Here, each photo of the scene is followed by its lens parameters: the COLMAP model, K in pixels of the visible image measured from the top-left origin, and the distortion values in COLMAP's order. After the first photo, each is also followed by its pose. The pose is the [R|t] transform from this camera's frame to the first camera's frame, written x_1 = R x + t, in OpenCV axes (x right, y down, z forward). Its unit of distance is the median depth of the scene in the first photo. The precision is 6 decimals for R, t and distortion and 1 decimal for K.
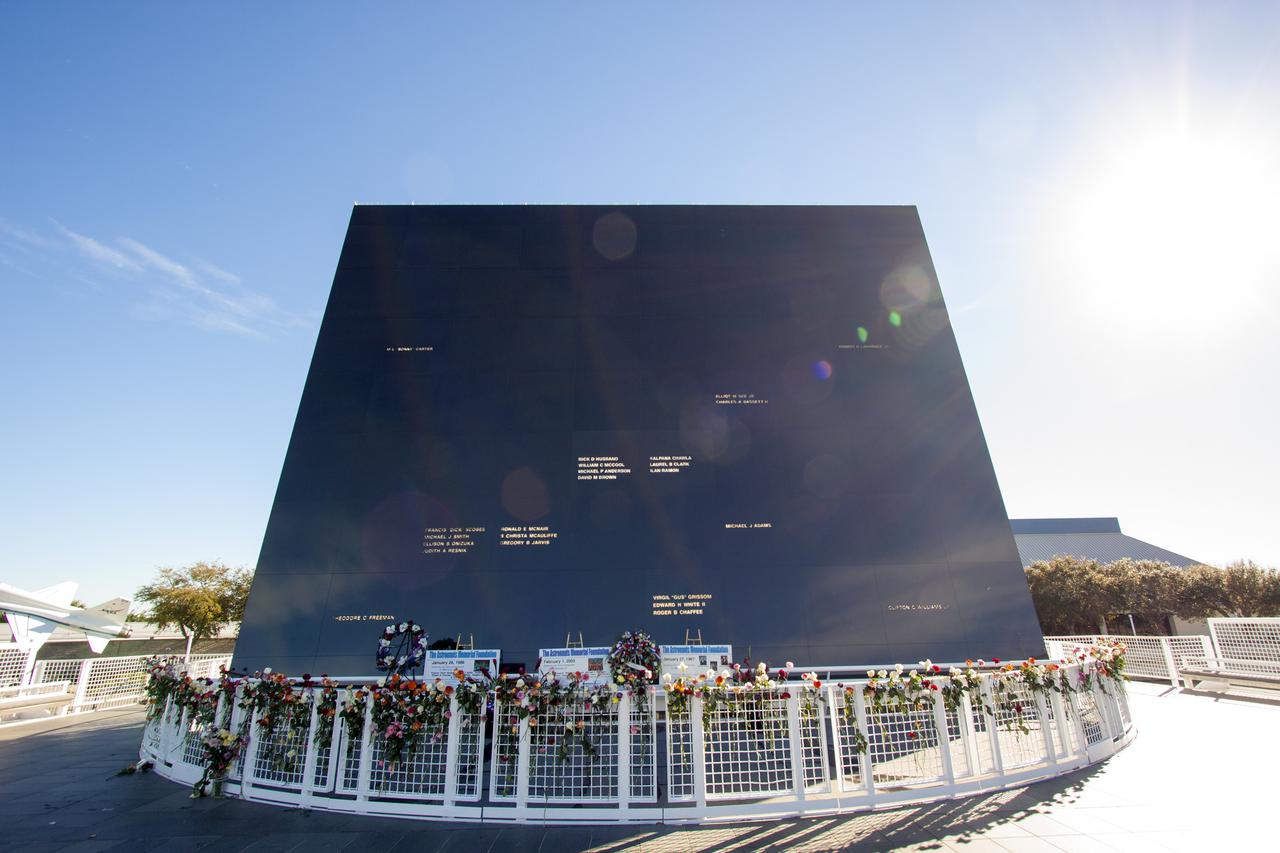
lens RADIAL K [[584.3, 0, 650.8], [0, 584.3, 443.3], [0, 0, 1]] dist [-0.019104, -0.000087]
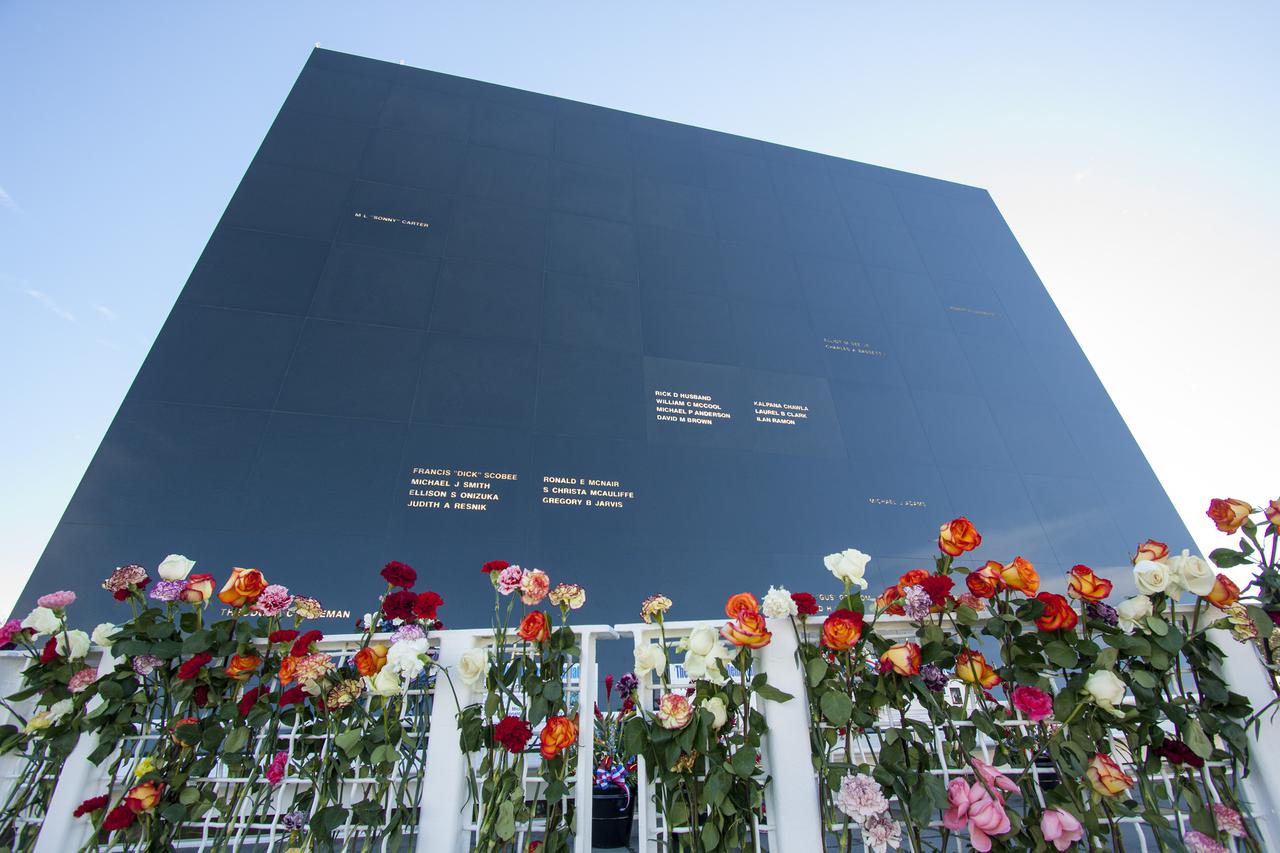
lens RADIAL K [[584.3, 0, 650.8], [0, 584.3, 443.3], [0, 0, 1]] dist [-0.019104, -0.000087]
pose [[0.975665, 0.087850, 0.200900, -0.289458], [-0.060352, 0.988434, -0.139128, 0.199489], [-0.210799, 0.123617, 0.969682, 0.400761]]
